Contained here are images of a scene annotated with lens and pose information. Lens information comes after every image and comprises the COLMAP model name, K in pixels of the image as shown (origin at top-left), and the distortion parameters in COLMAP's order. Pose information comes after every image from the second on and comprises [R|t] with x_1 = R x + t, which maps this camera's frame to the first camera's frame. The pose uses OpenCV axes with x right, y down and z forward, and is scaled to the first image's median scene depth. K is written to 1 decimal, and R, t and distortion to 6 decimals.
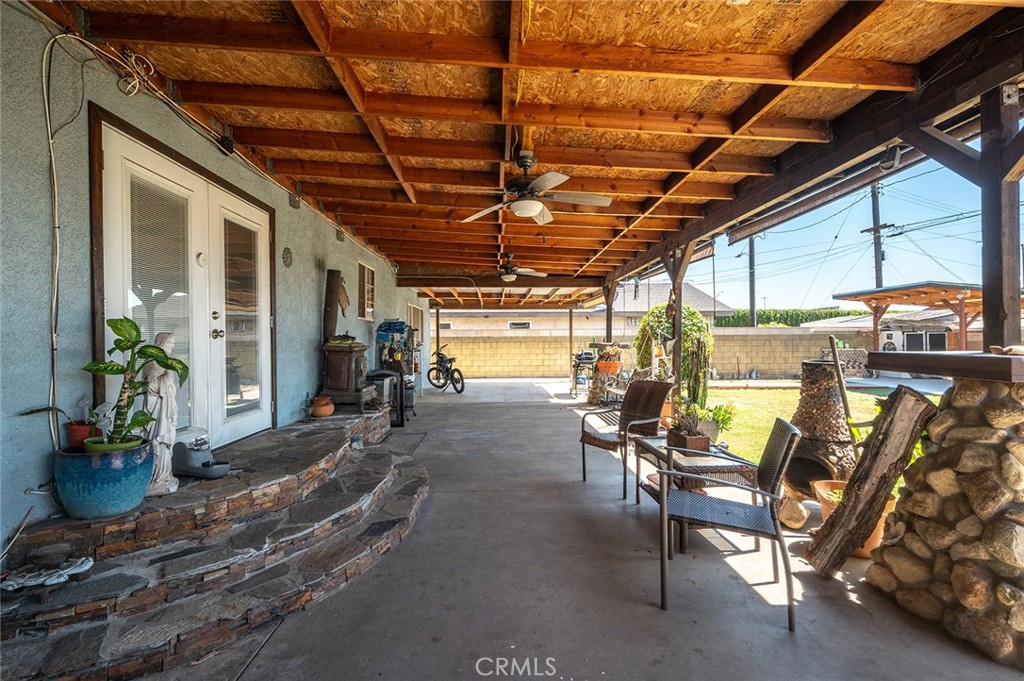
lens RADIAL K [[448.2, 0, 512.6], [0, 448.2, 336.9], [0, 0, 1]] dist [0.002537, -0.001222]
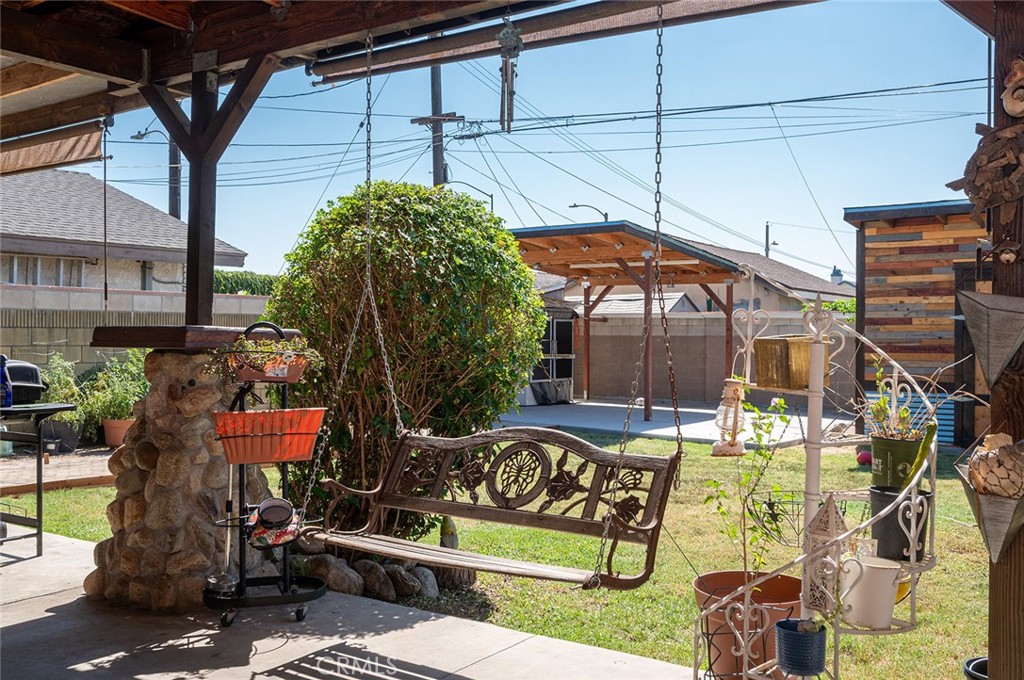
lens RADIAL K [[970.3, 0, 502.6], [0, 970.3, 332.9], [0, 0, 1]] dist [0.005429, 0.000000]
pose [[0.604062, 0.011723, 0.796851, -0.158652], [-0.017361, 0.999848, -0.001549, 0.028114], [-0.796749, -0.012899, 0.604173, 1.042001]]
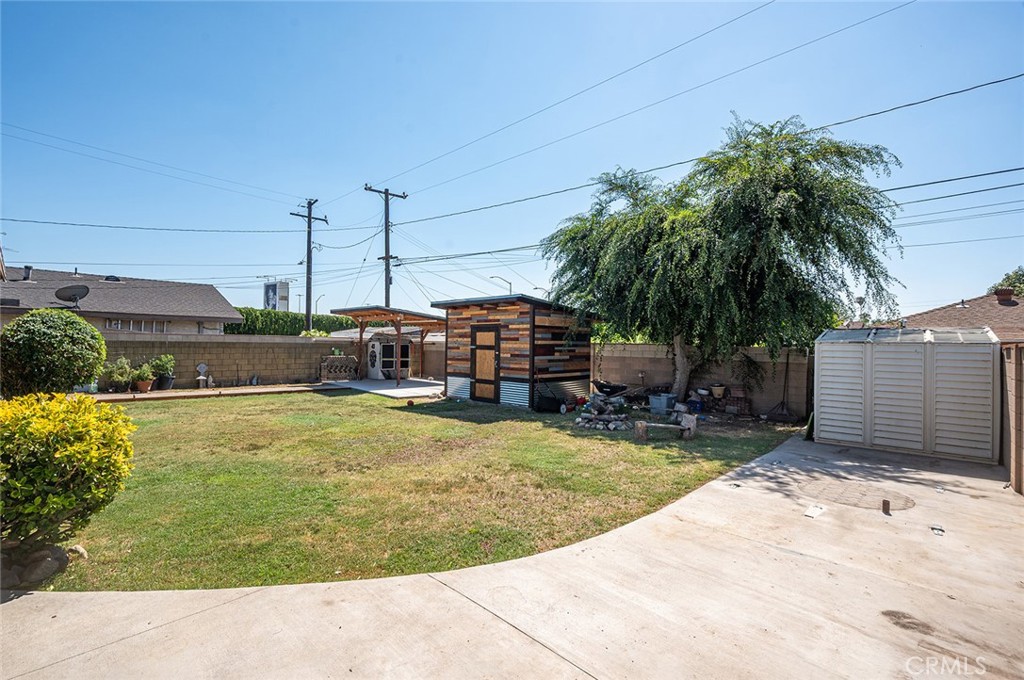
lens RADIAL K [[461.0, 0, 505.9], [0, 461.0, 342.2], [0, 0, 1]] dist [-0.001269, 0.000639]
pose [[0.703256, 0.022035, 0.710595, 0.593706], [-0.027864, 0.999606, -0.003421, -0.058057], [-0.710390, -0.017394, 0.703593, -0.523632]]
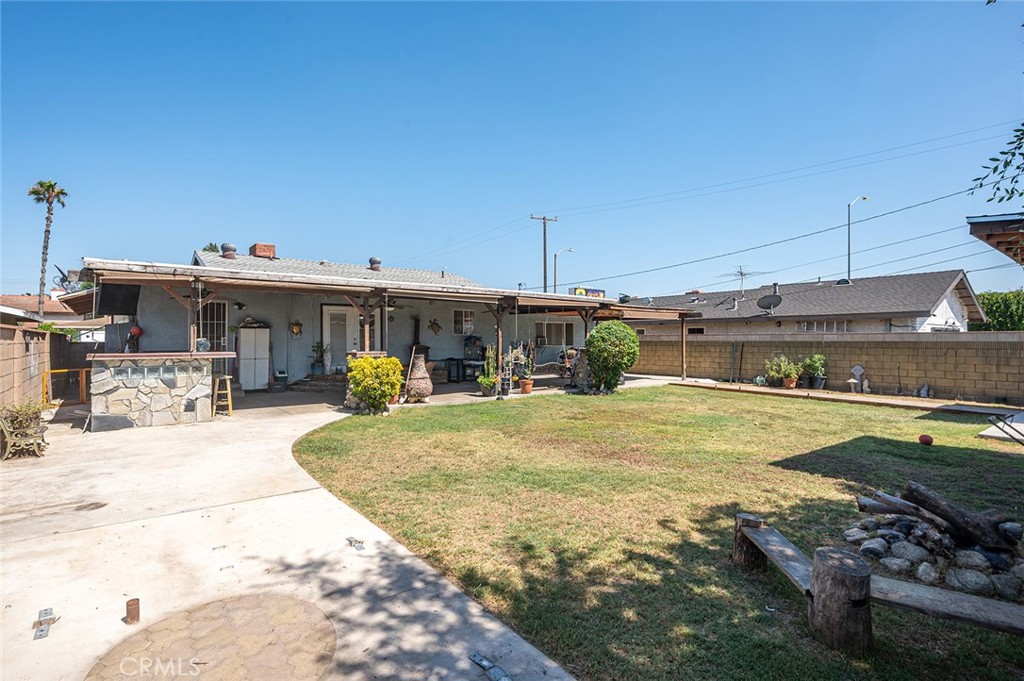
lens RADIAL K [[515.6, 0, 515.2], [0, 515.6, 338.9], [0, 0, 1]] dist [-0.005486, -0.000165]
pose [[0.593695, 0.006147, -0.804667, 2.682729], [-0.000283, 0.999972, 0.007431, -0.051235], [0.804690, -0.004184, 0.593680, -0.406257]]
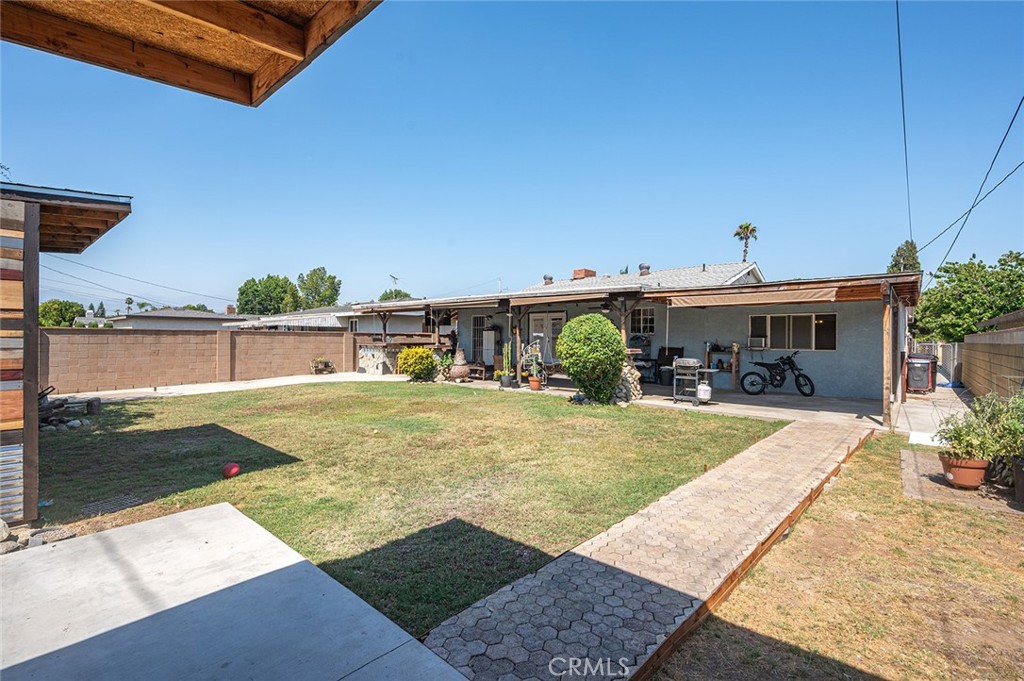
lens RADIAL K [[461.0, 0, 506.2], [0, 461.0, 339.4], [0, 0, 1]] dist [-0.001269, 0.000639]
pose [[-0.692978, 0.005180, -0.720940, 2.453167], [0.002868, 0.999986, 0.004428, -0.028046], [0.720953, 0.001001, -0.692984, 2.996924]]
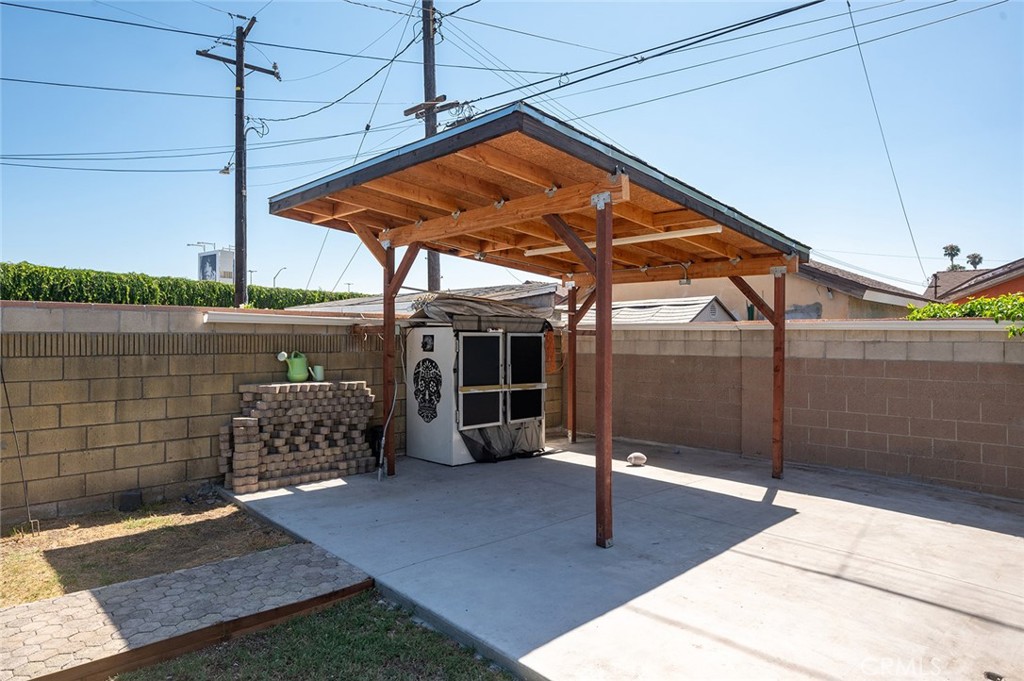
lens RADIAL K [[632.9, 0, 511.1], [0, 632.9, 336.8], [0, 0, 1]] dist [0.001739, 0.003719]
pose [[0.729187, 0.011117, 0.684224, 1.747666], [-0.014265, 0.999898, -0.001043, -0.020726], [-0.684166, -0.009000, 0.729271, 1.896980]]
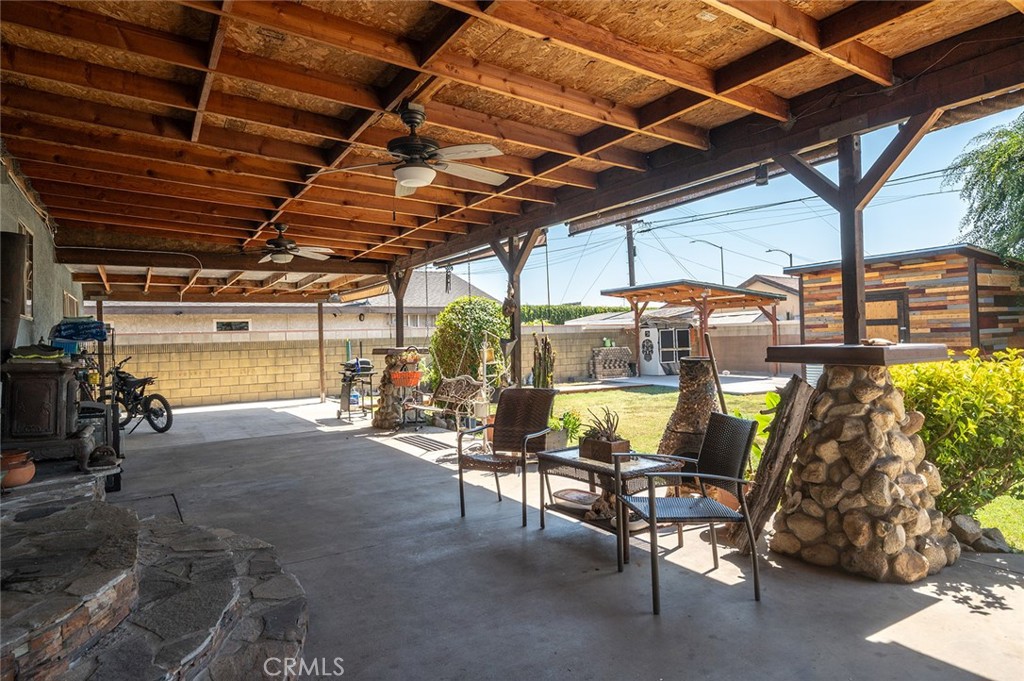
lens RADIAL K [[600.8, 0, 512.3], [0, 600.8, 334.7], [0, 0, 1]] dist [0.000784, -0.005544]
pose [[0.866800, -0.015693, 0.498408, -0.243685], [0.020009, 0.999794, -0.003318, -0.002241], [-0.498254, 0.012849, 0.866936, 0.004876]]
